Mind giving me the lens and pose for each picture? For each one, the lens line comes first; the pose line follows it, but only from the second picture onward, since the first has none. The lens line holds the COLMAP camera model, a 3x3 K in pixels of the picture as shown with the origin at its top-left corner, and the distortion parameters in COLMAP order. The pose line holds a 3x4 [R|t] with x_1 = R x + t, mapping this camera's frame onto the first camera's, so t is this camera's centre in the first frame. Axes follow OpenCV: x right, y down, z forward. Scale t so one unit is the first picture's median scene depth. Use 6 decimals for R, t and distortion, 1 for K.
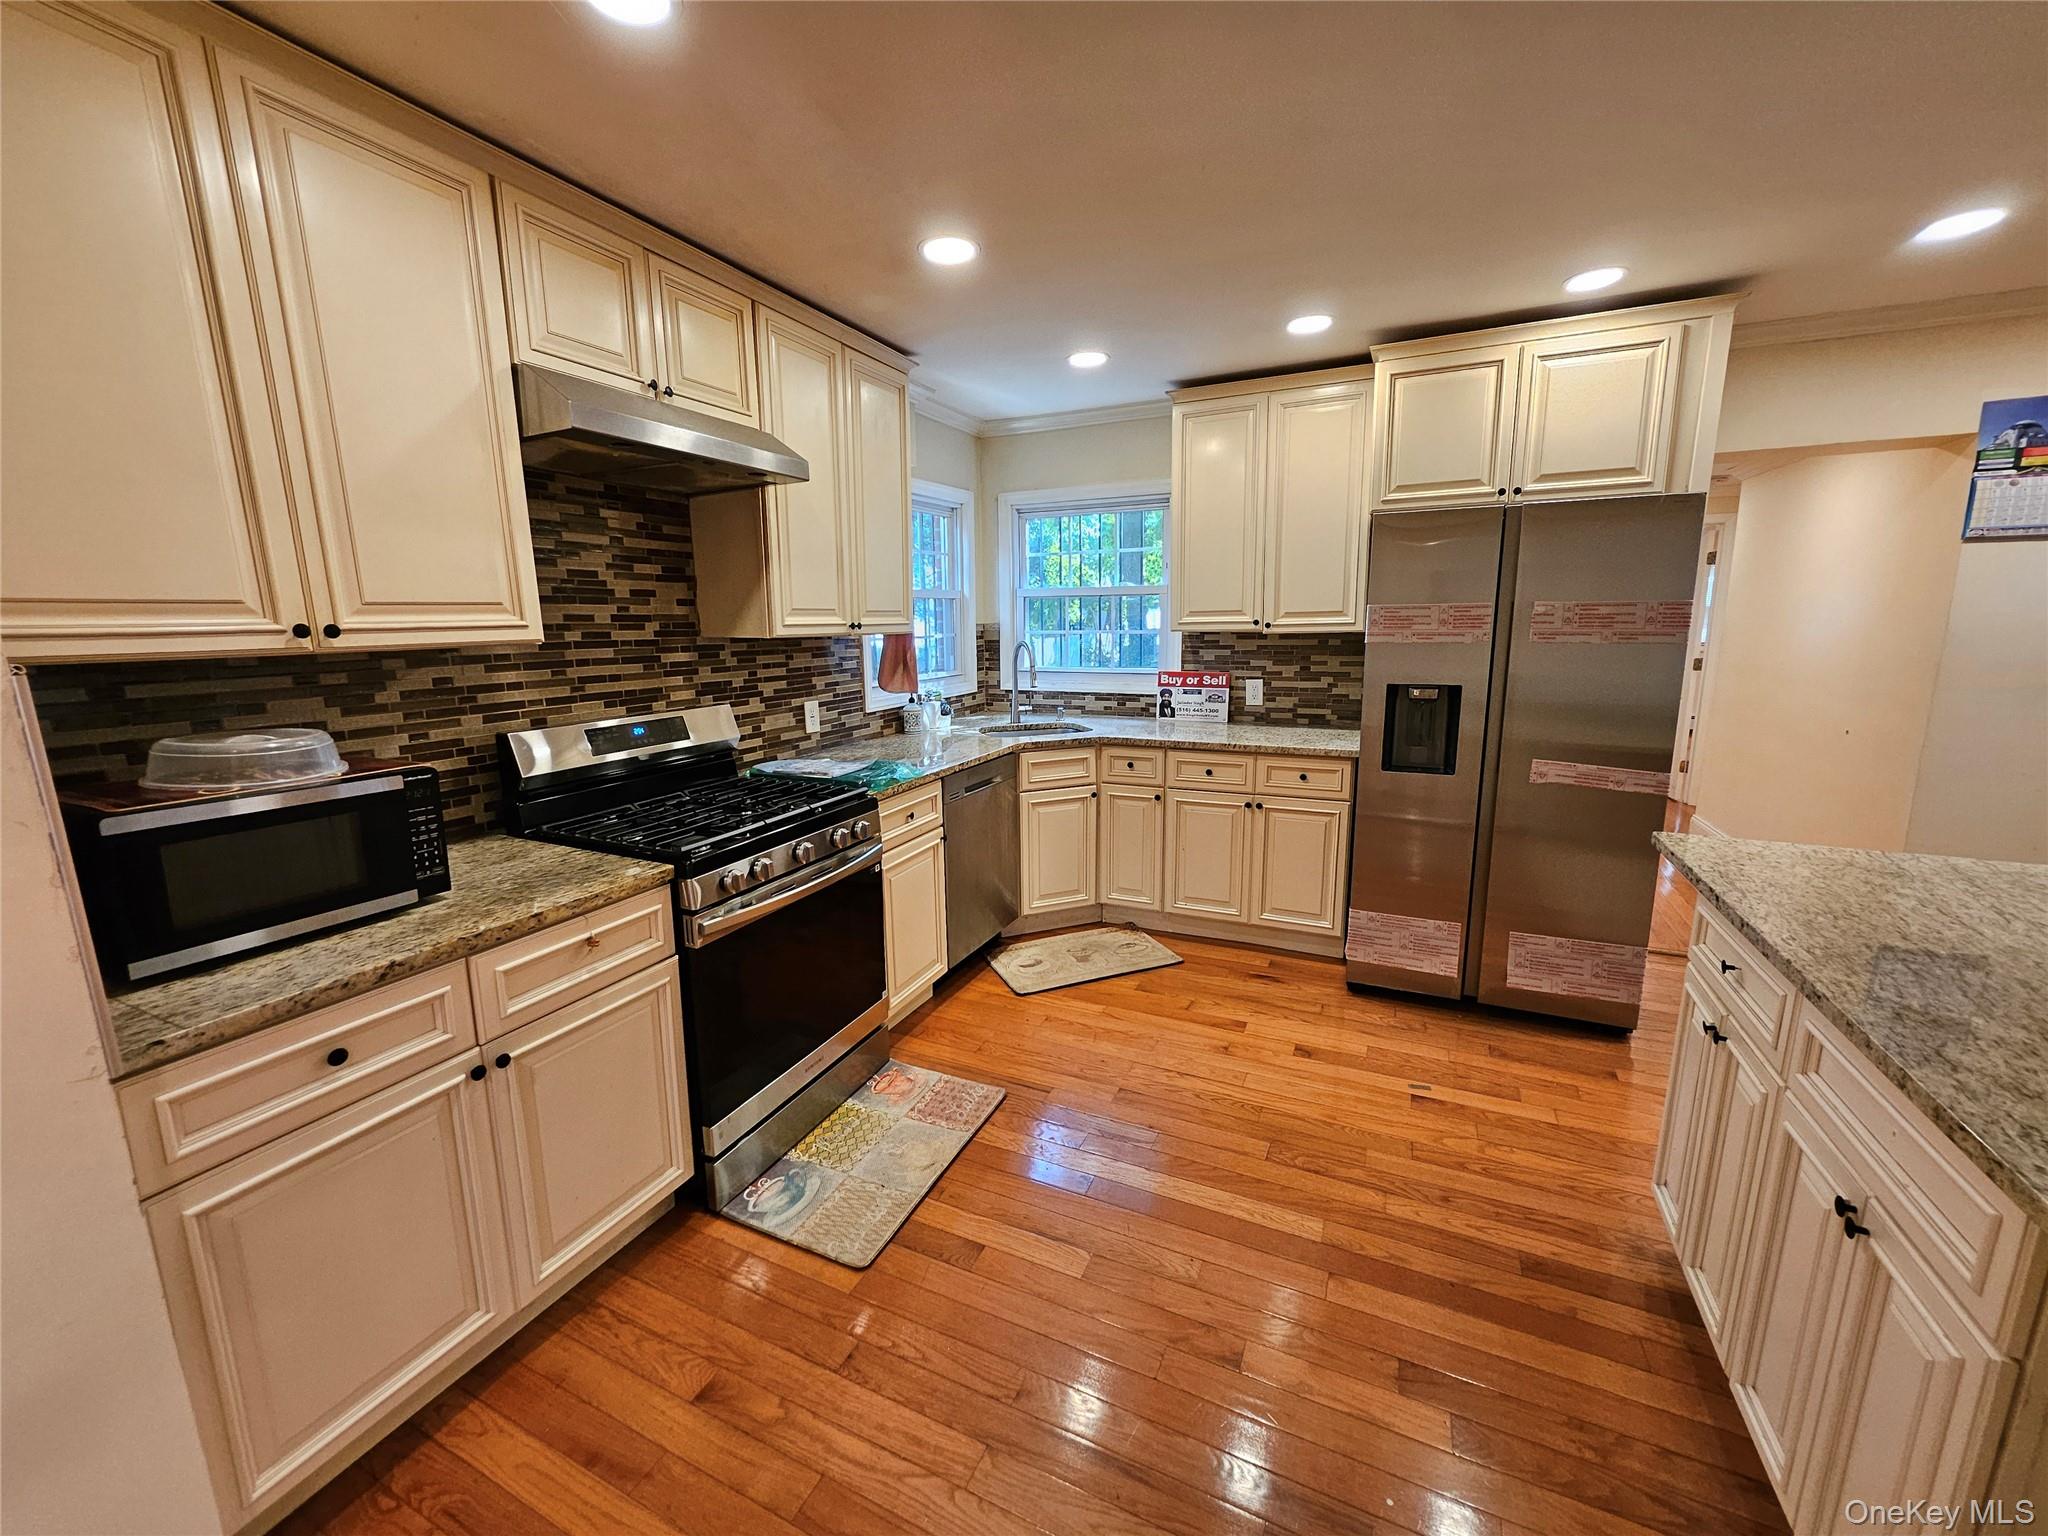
lens RADIAL K [[811.3, 0, 1018.2], [0, 811.3, 761.7], [0, 0, 1]] dist [-0.004586, 0.003097]
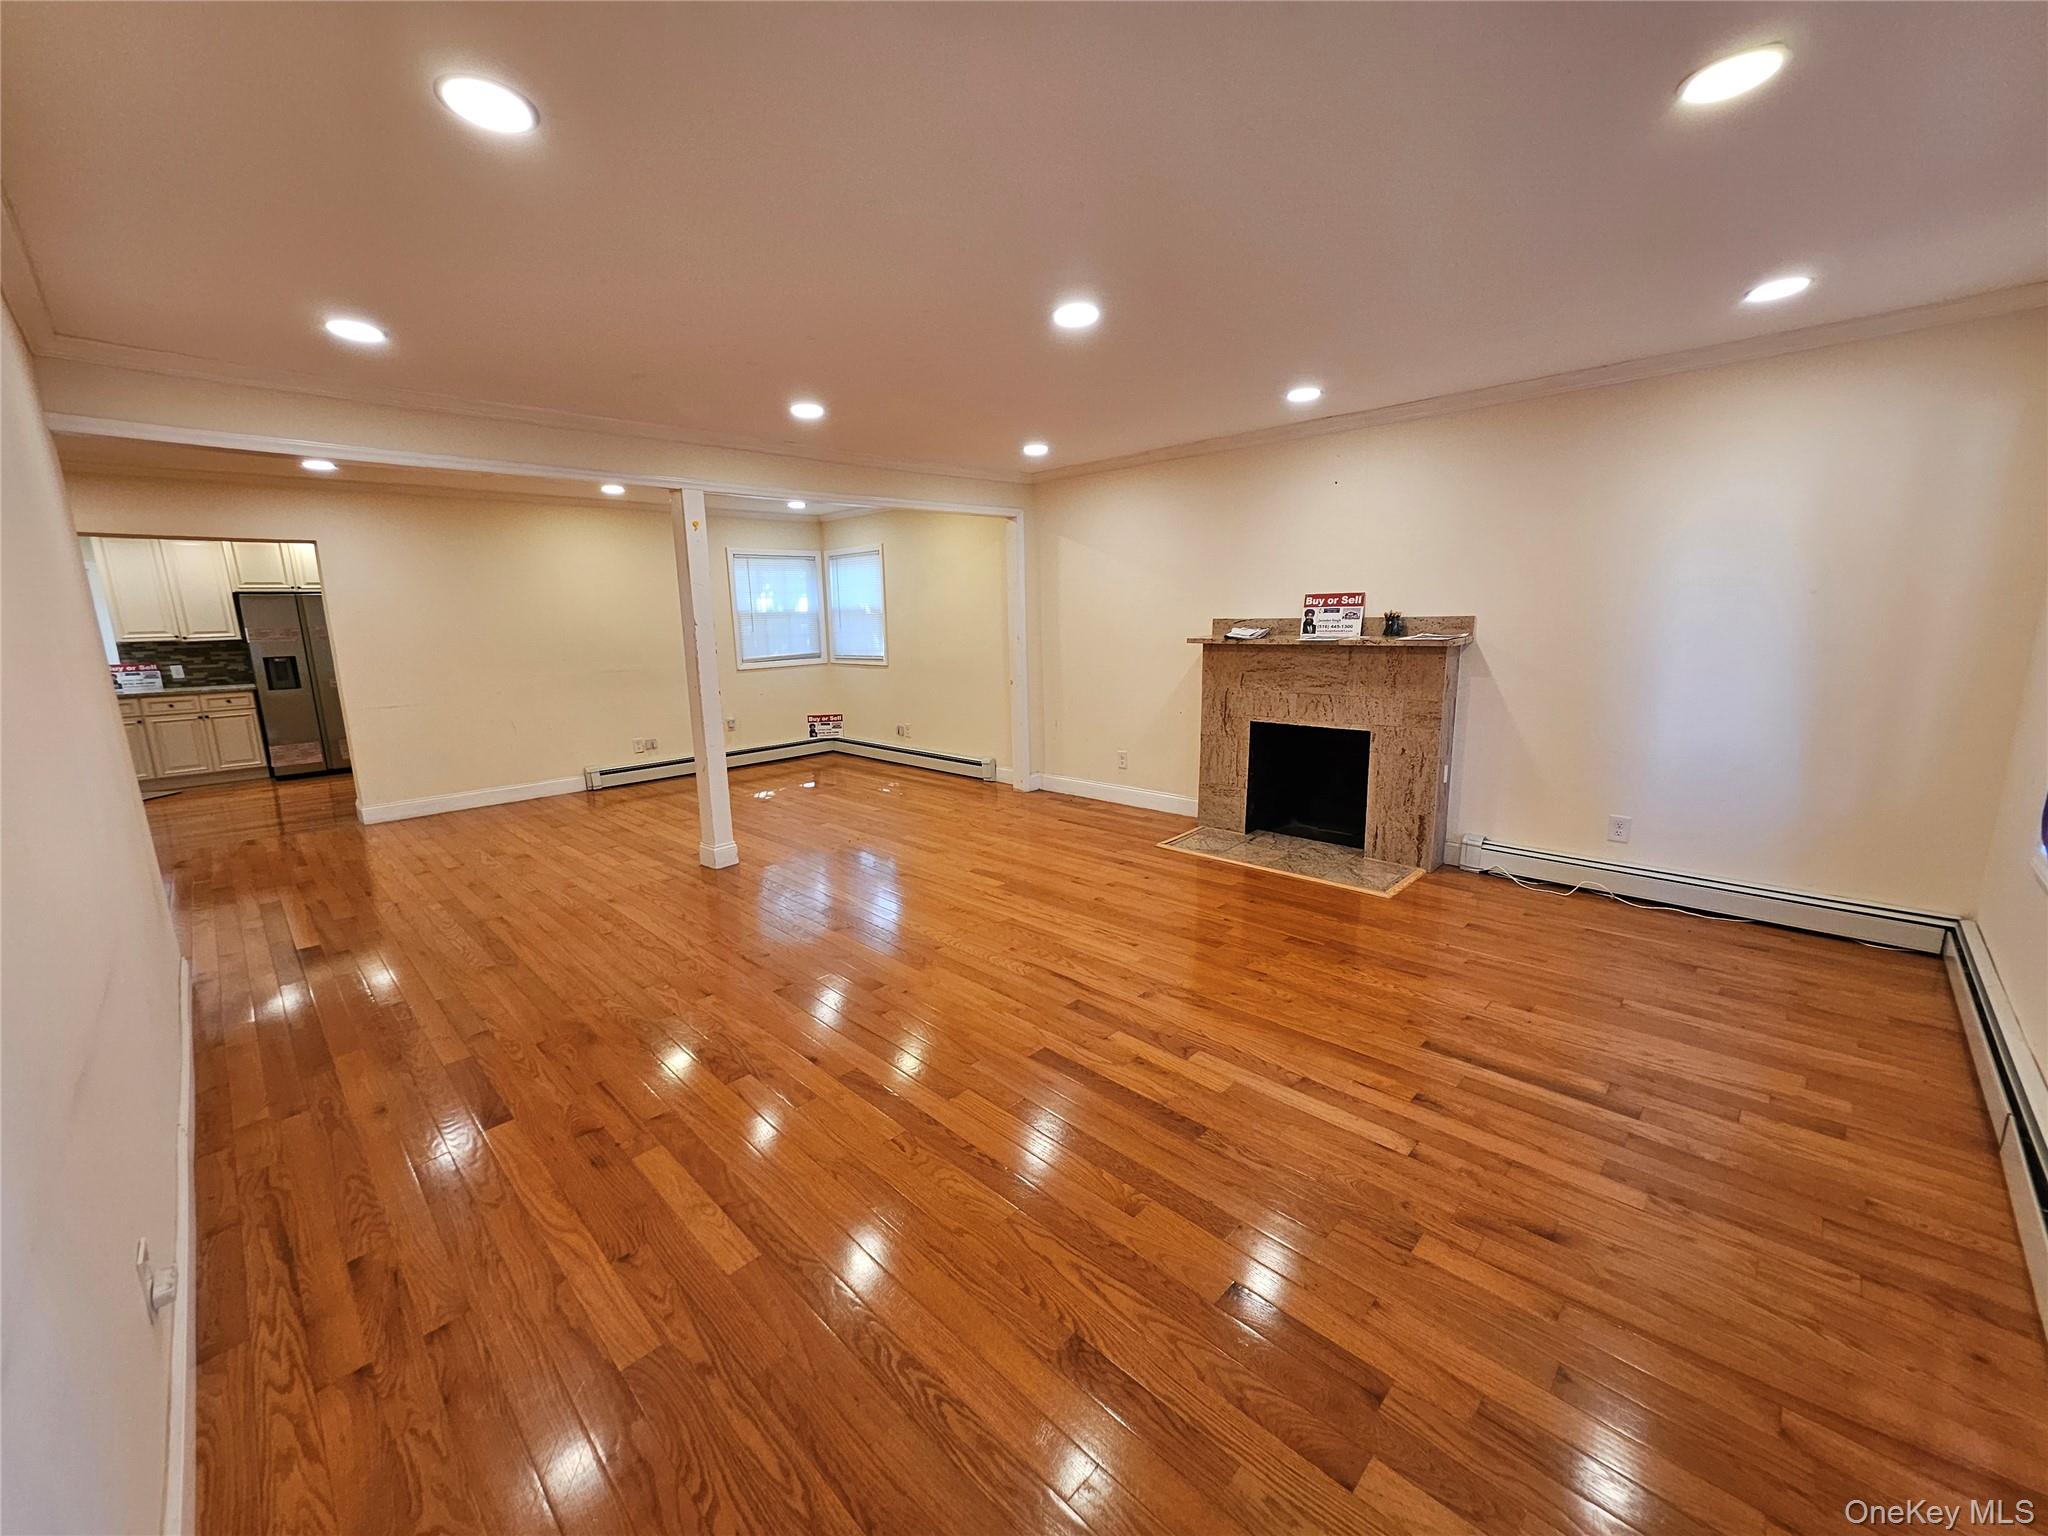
lens RADIAL K [[811.3, 0, 1018.8], [0, 811.3, 766.2], [0, 0, 1]] dist [-0.004586, 0.003097]
pose [[0.343862, -0.167536, 0.923954, -1.314138], [0.181824, 0.977213, 0.109525, 0.447982], [-0.921249, 0.130335, 0.366488, -2.412021]]
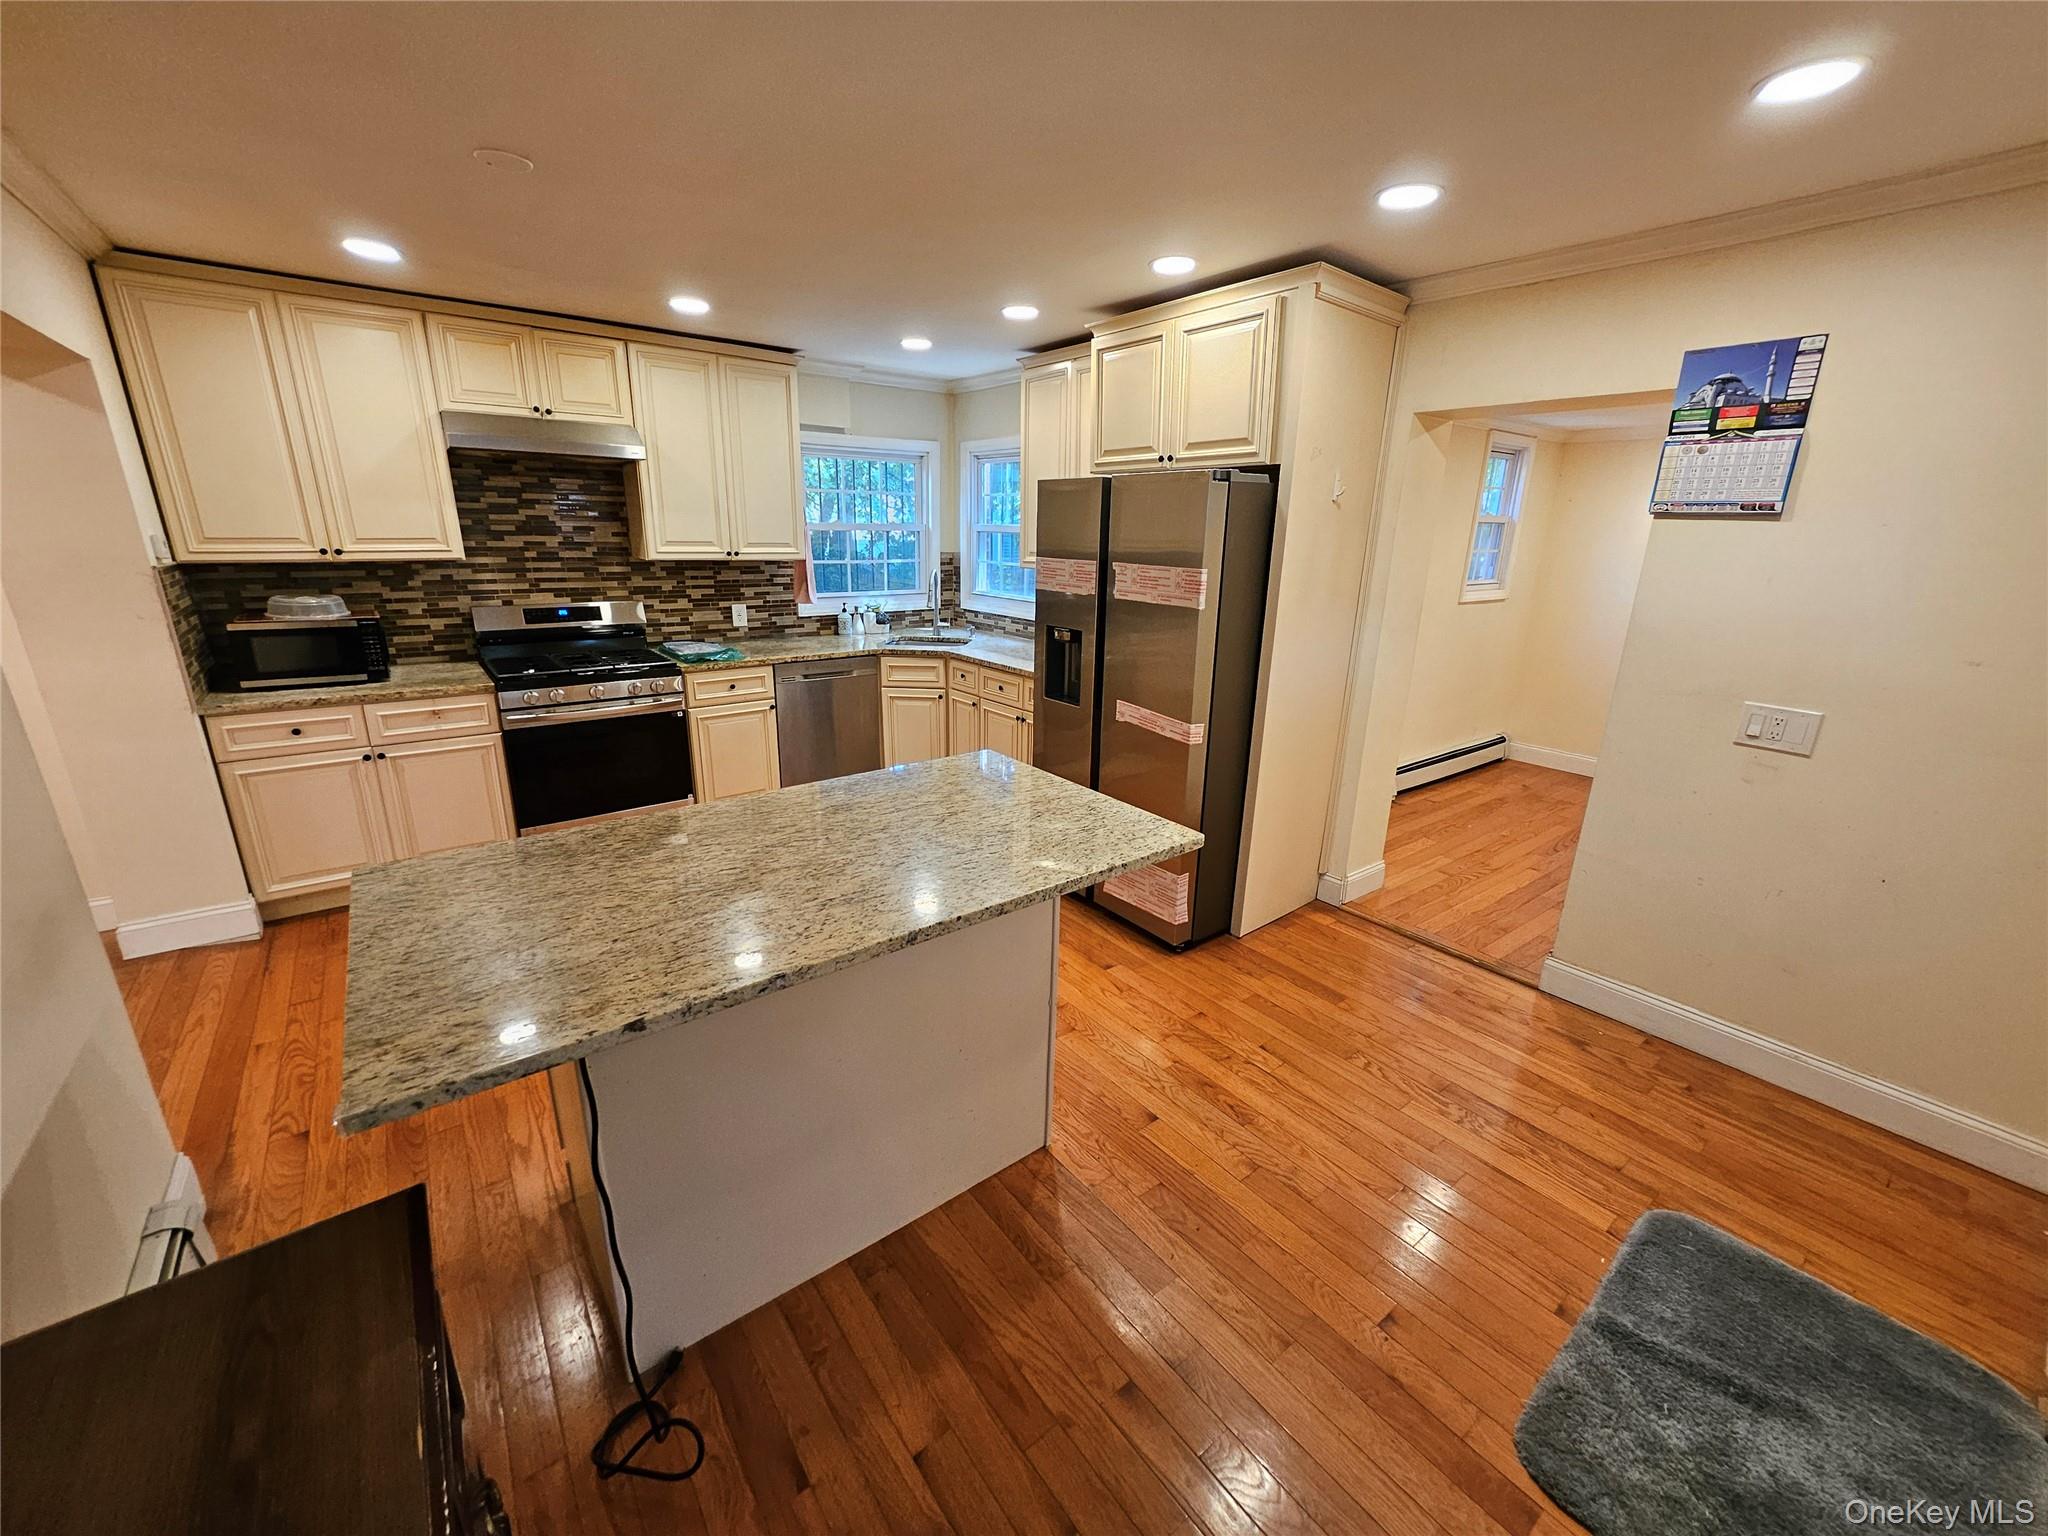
lens RADIAL K [[811.3, 0, 1014.4], [0, 811.3, 761.8], [0, 0, 1]] dist [-0.004586, 0.003097]
pose [[0.889719, 0.157968, -0.428307, 1.026142], [-0.111464, 0.984997, 0.131743, -0.052636], [0.442693, -0.069473, 0.893978, -0.110759]]
